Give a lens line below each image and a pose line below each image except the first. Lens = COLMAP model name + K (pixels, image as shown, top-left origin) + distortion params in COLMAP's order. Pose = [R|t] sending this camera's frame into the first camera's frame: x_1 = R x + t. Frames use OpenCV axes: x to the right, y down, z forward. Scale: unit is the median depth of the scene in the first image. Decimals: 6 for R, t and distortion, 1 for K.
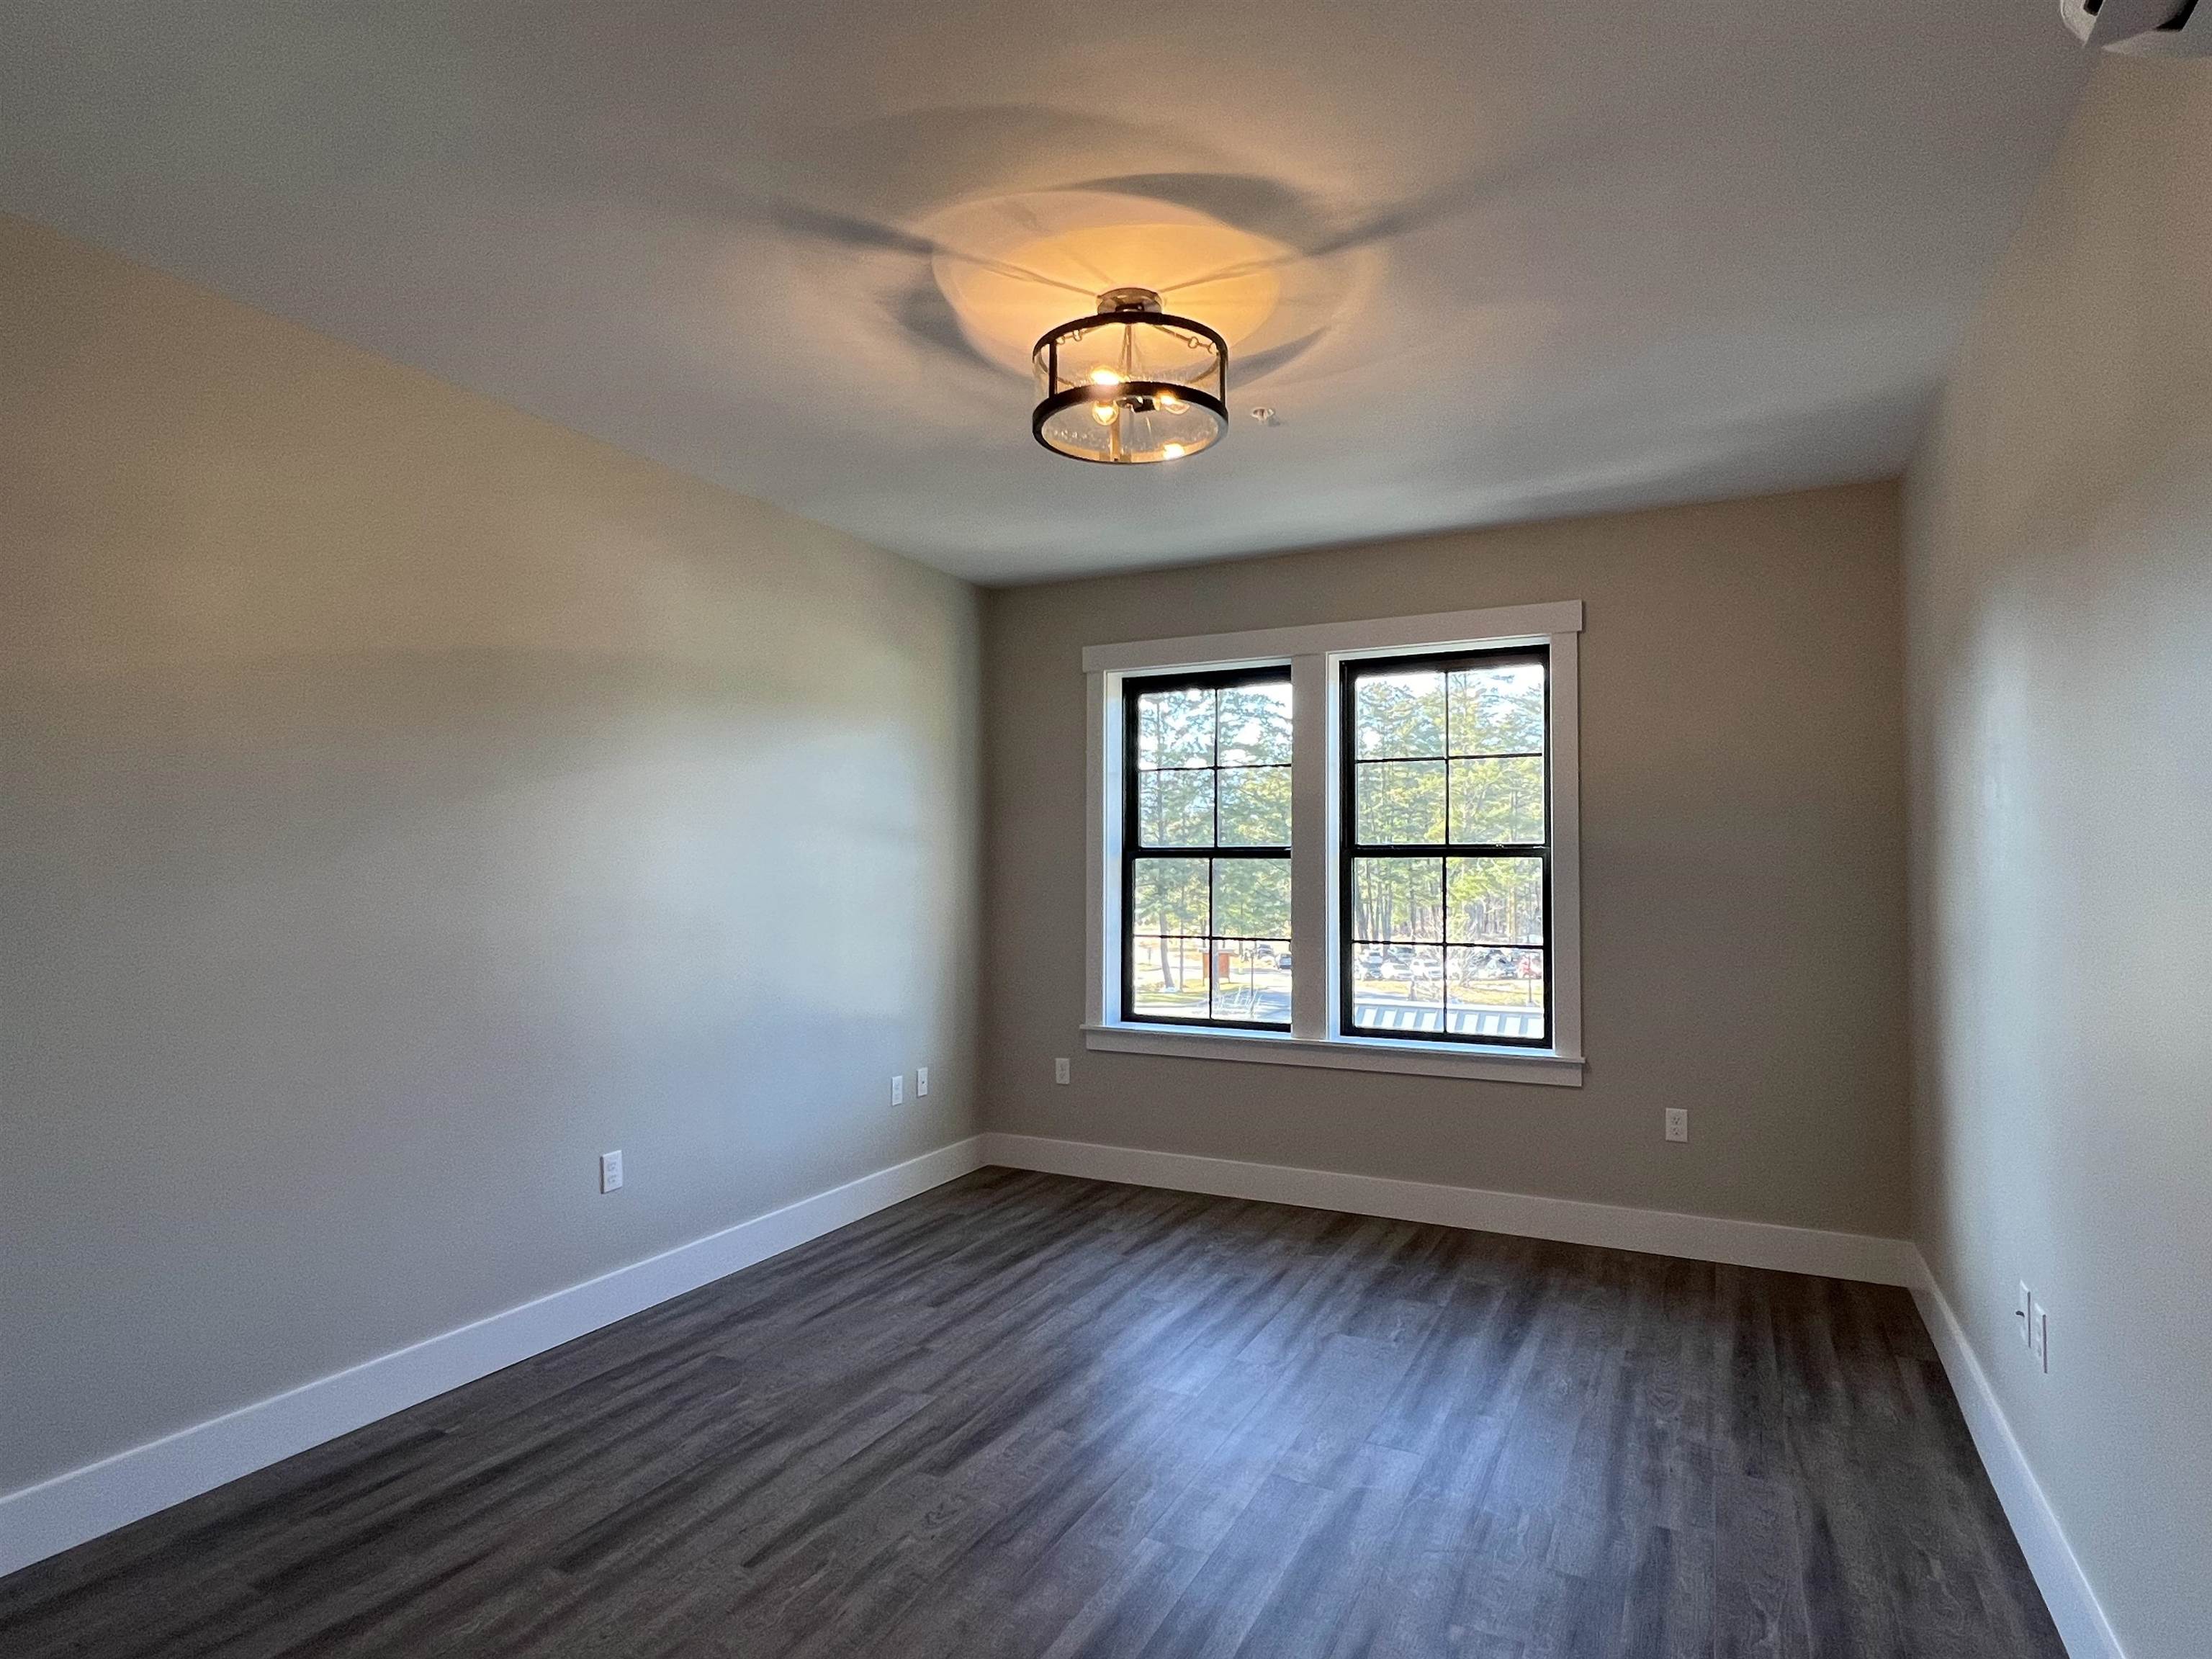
lens RADIAL K [[1178.8, 0, 1125.7], [0, 1178.8, 846.1], [0, 0, 1]] dist [0.002568, -0.000173]
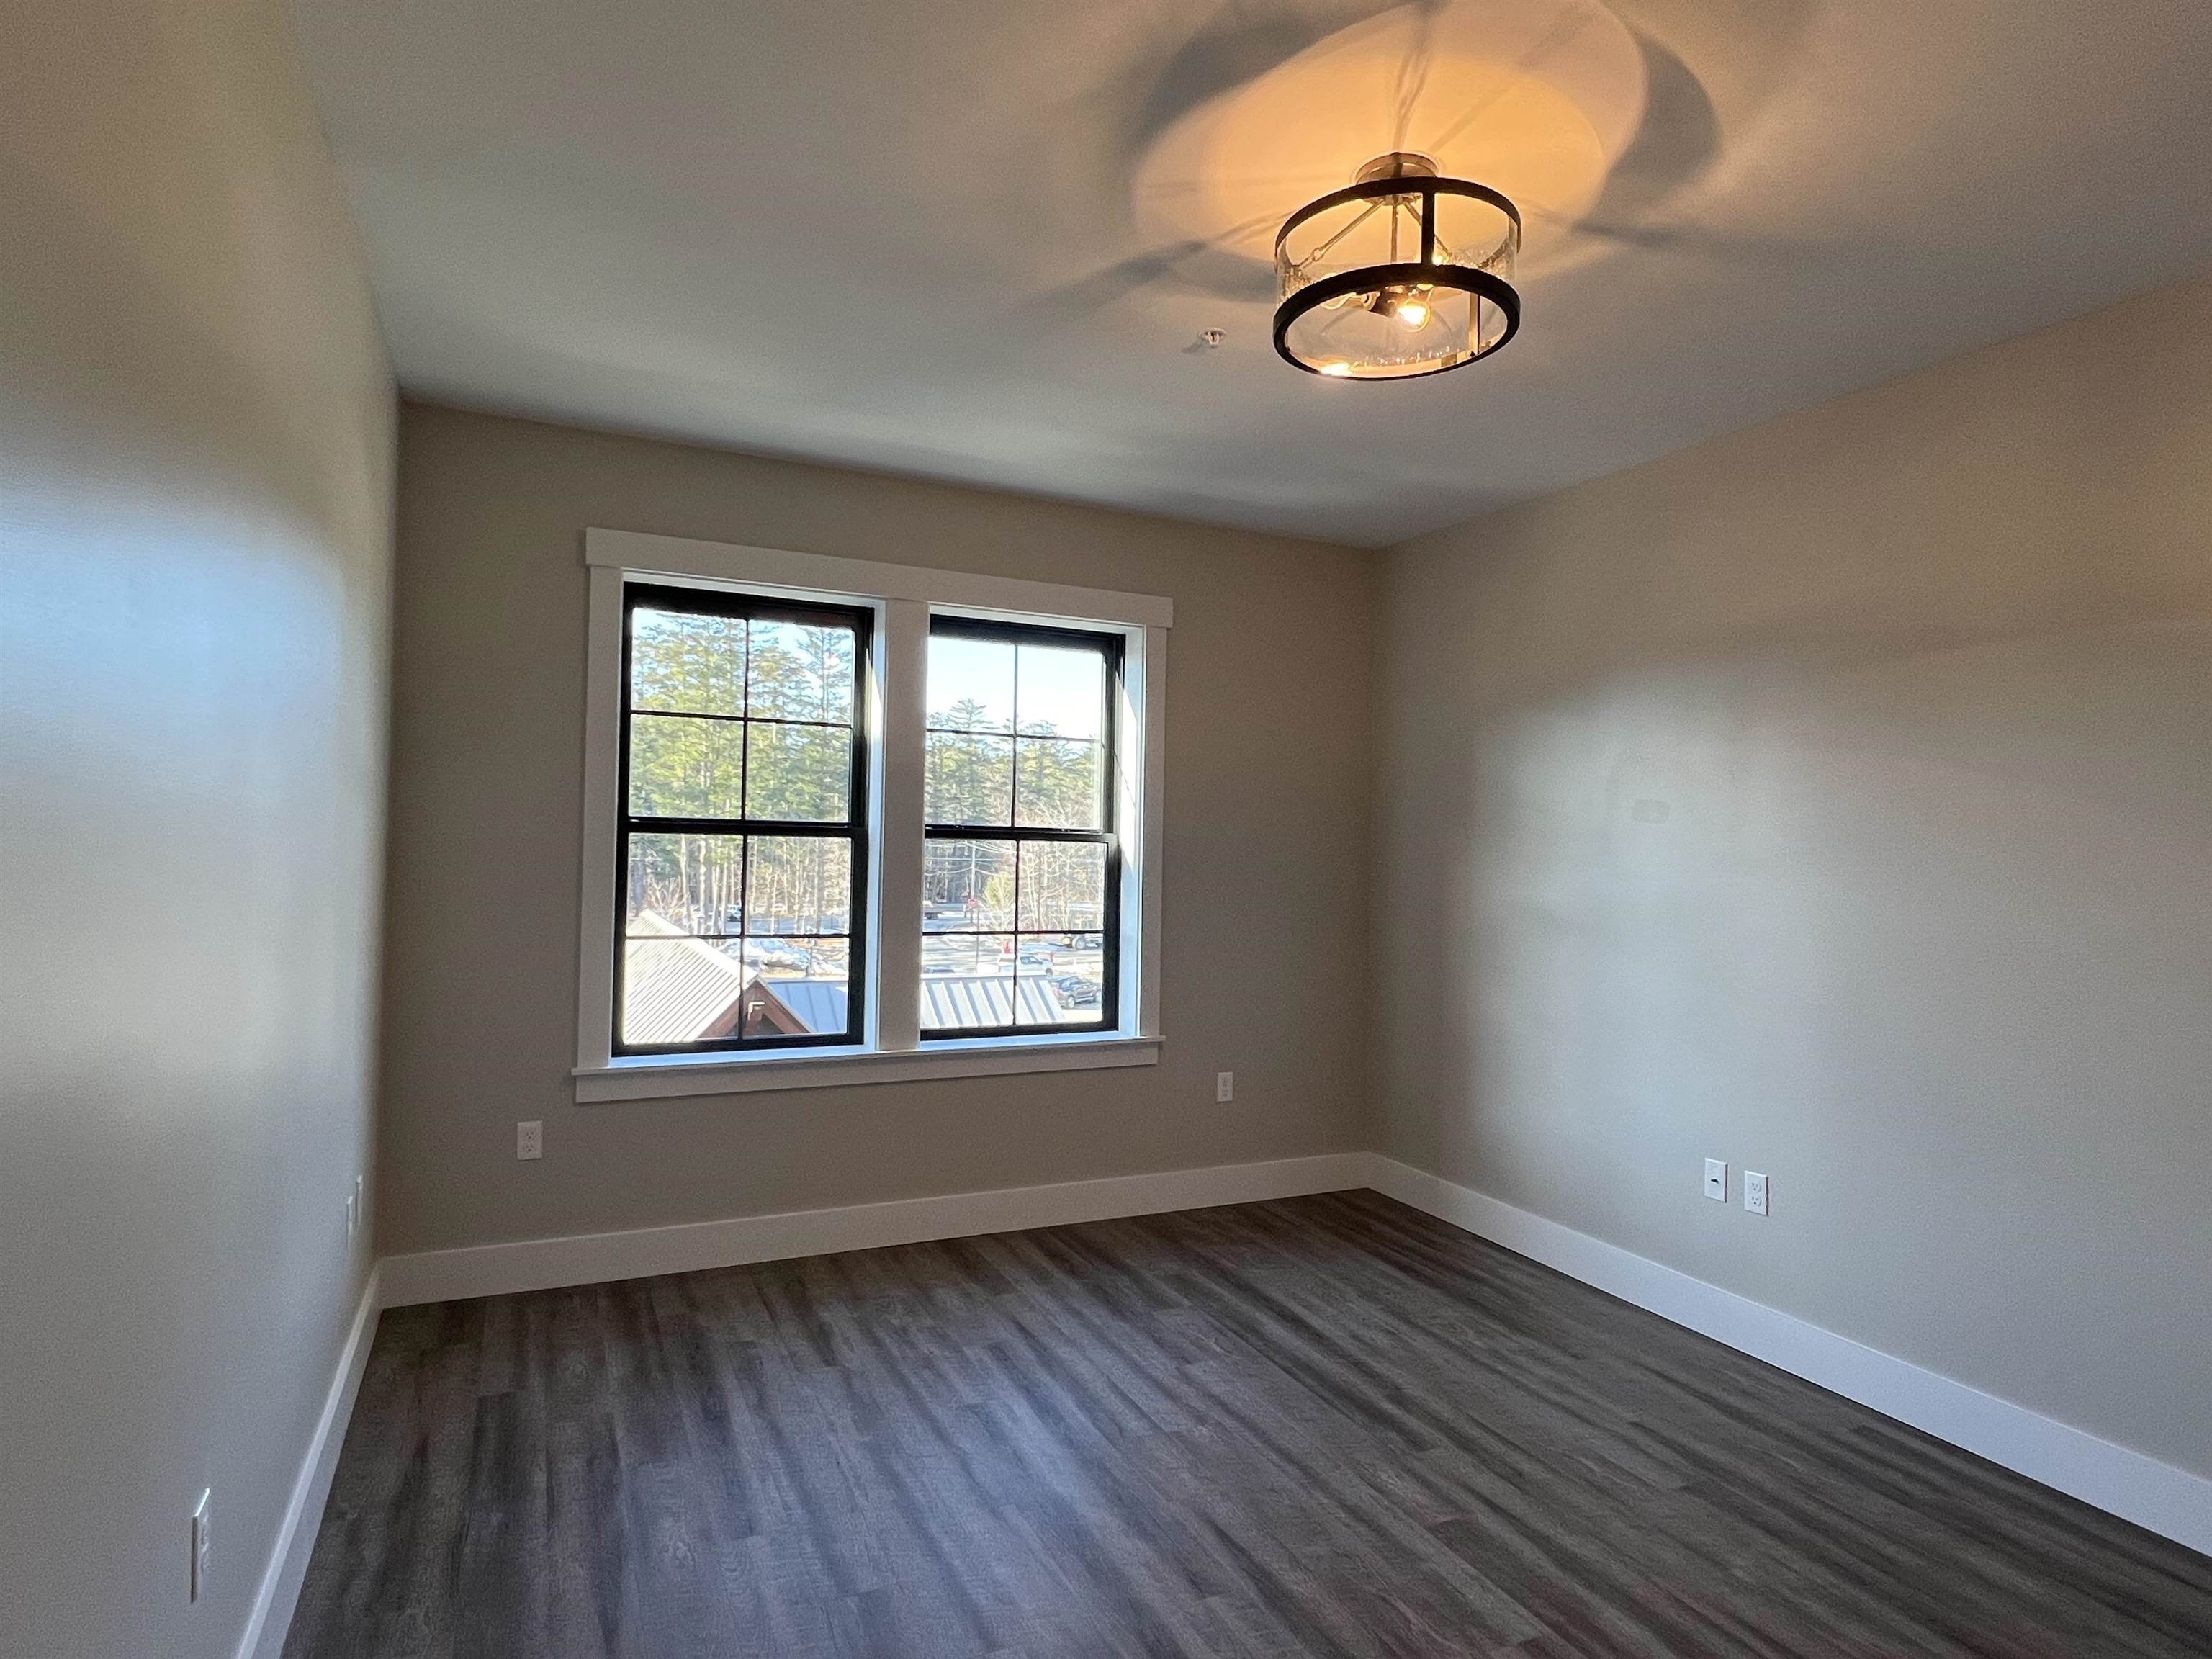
lens RADIAL K [[1178.8, 0, 1076.6], [0, 1178.8, 834.3], [0, 0, 1]] dist [0.002568, -0.000173]
pose [[0.629456, 0.023958, 0.776667, -0.533631], [-0.035654, 0.999362, -0.001931, 0.005277], [-0.776218, -0.026476, 0.629909, 0.448550]]
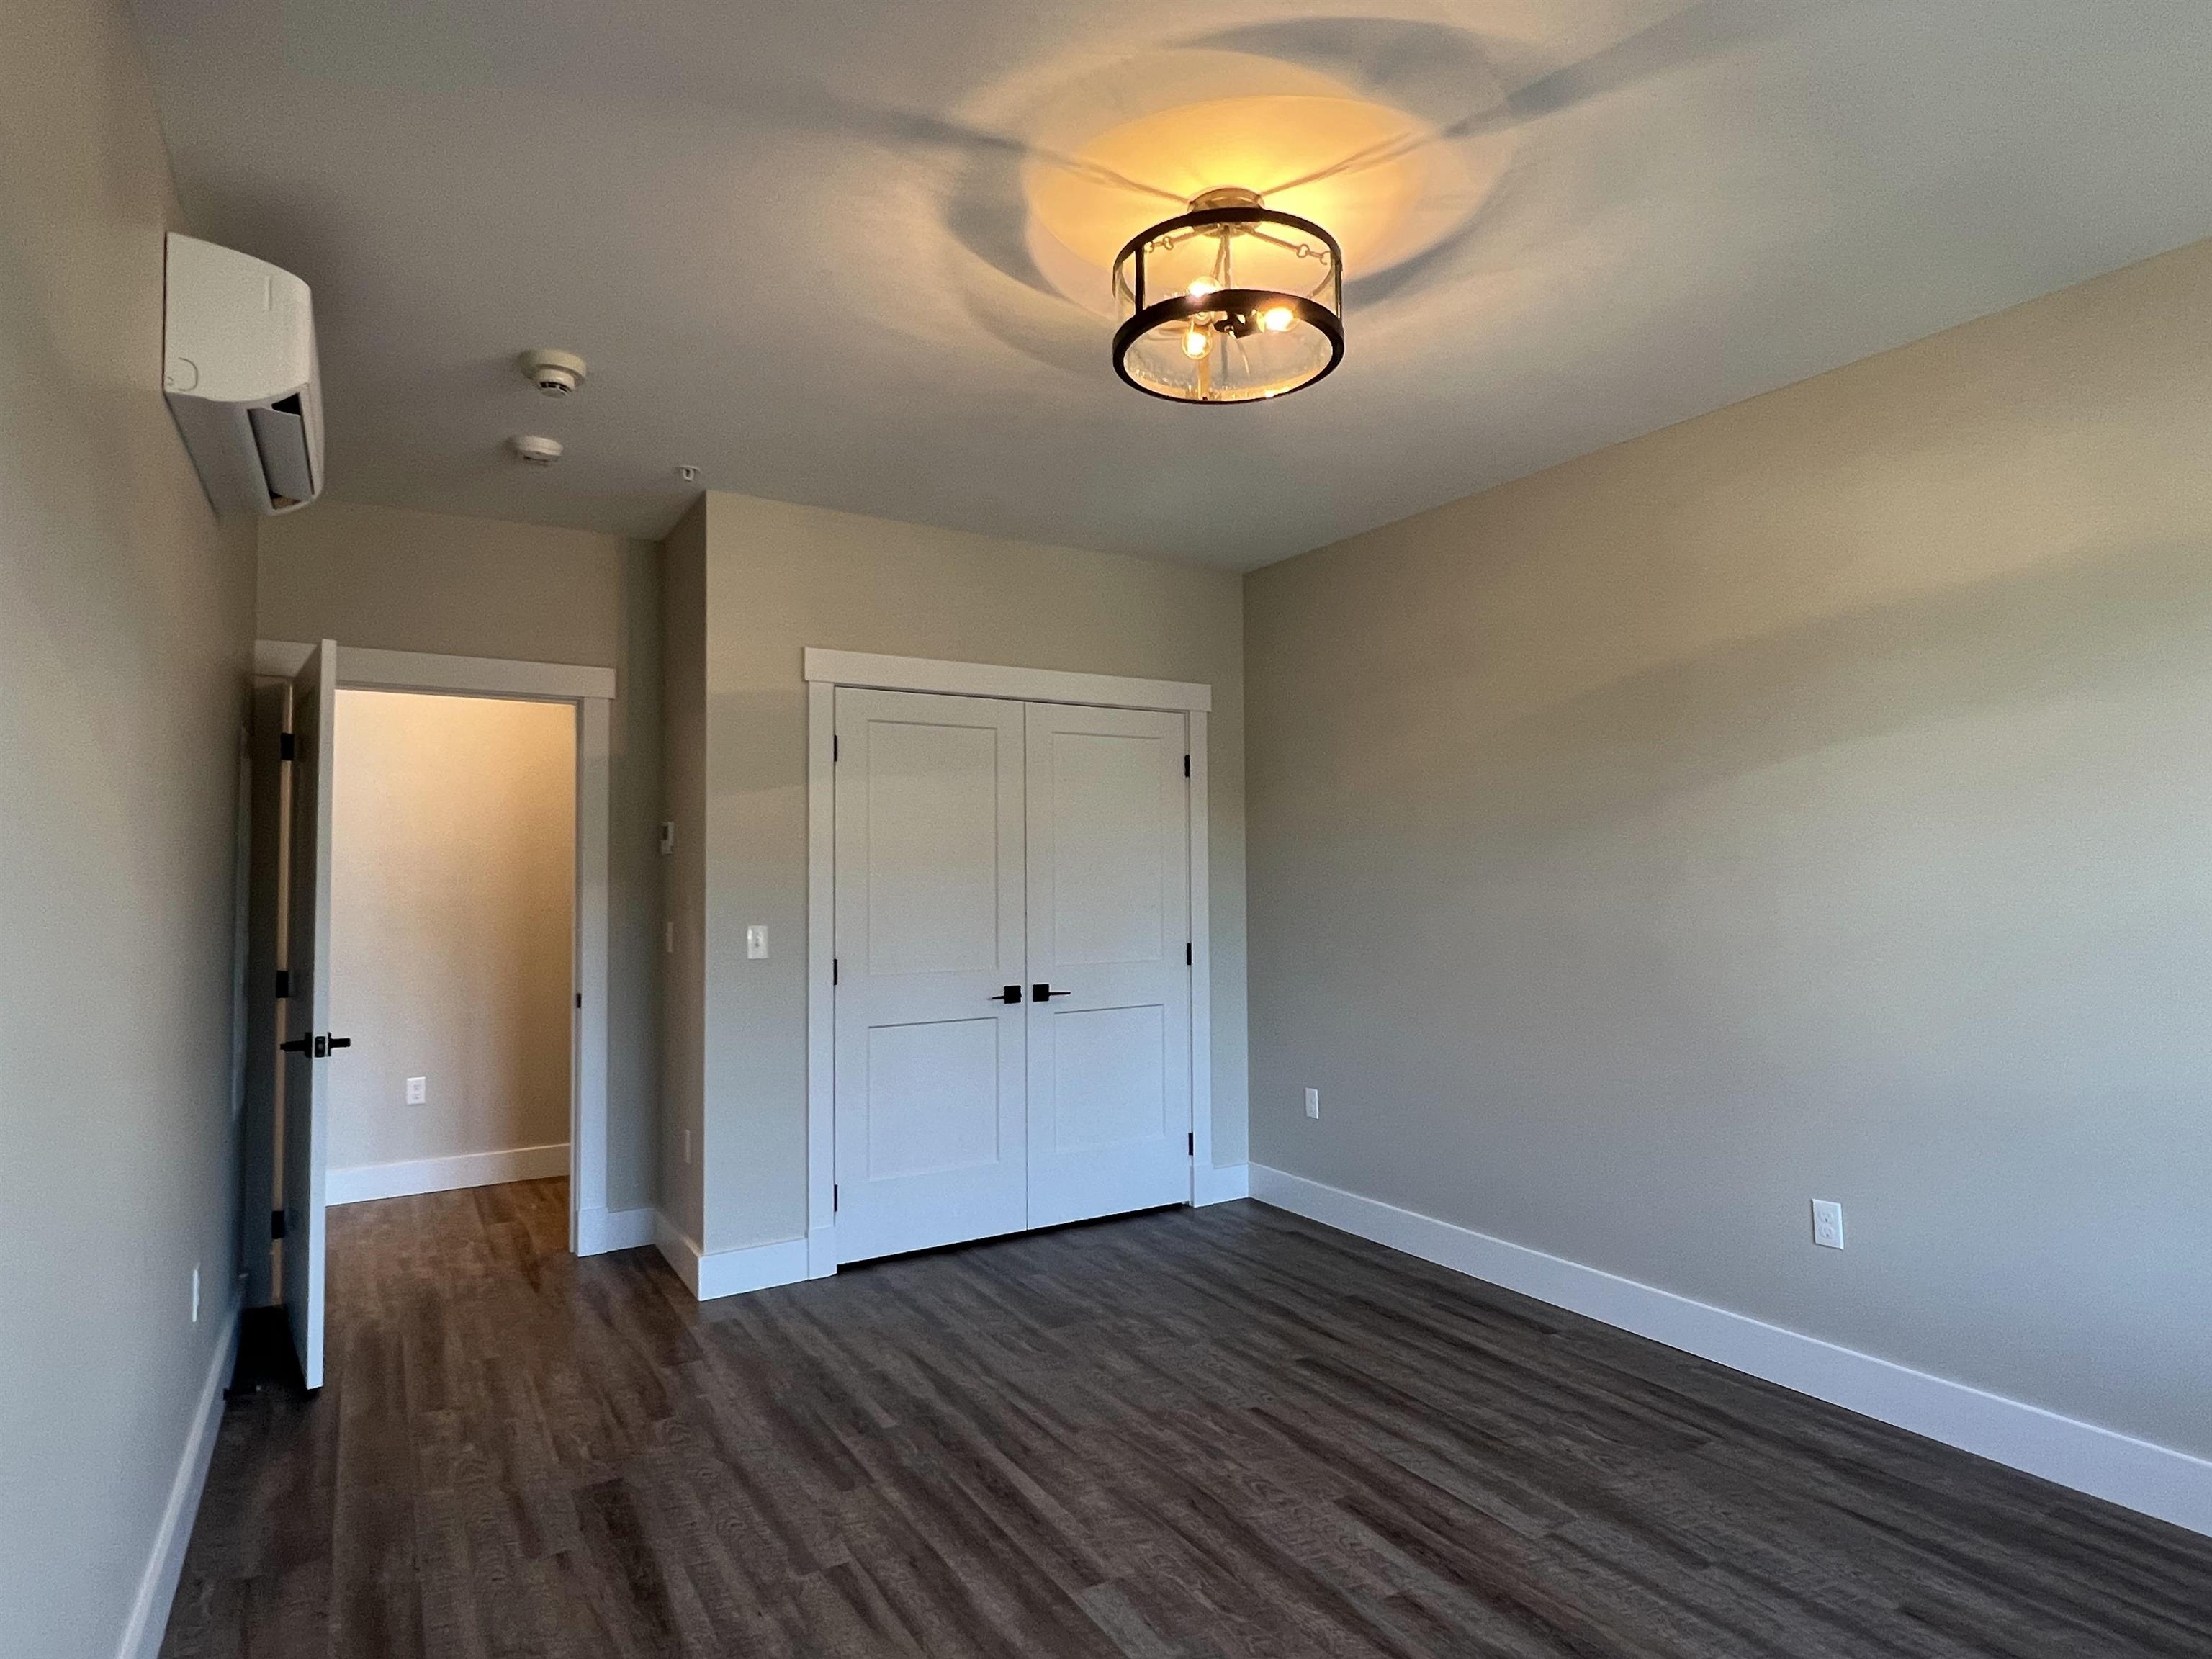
lens RADIAL K [[1178.8, 0, 1083.2], [0, 1178.8, 834.7], [0, 0, 1]] dist [0.002568, -0.000173]
pose [[-0.537492, -0.032986, -0.842623, 0.538563], [0.020513, 0.998428, -0.052170, 0.027275], [0.843019, -0.045326, -0.535970, 0.945597]]
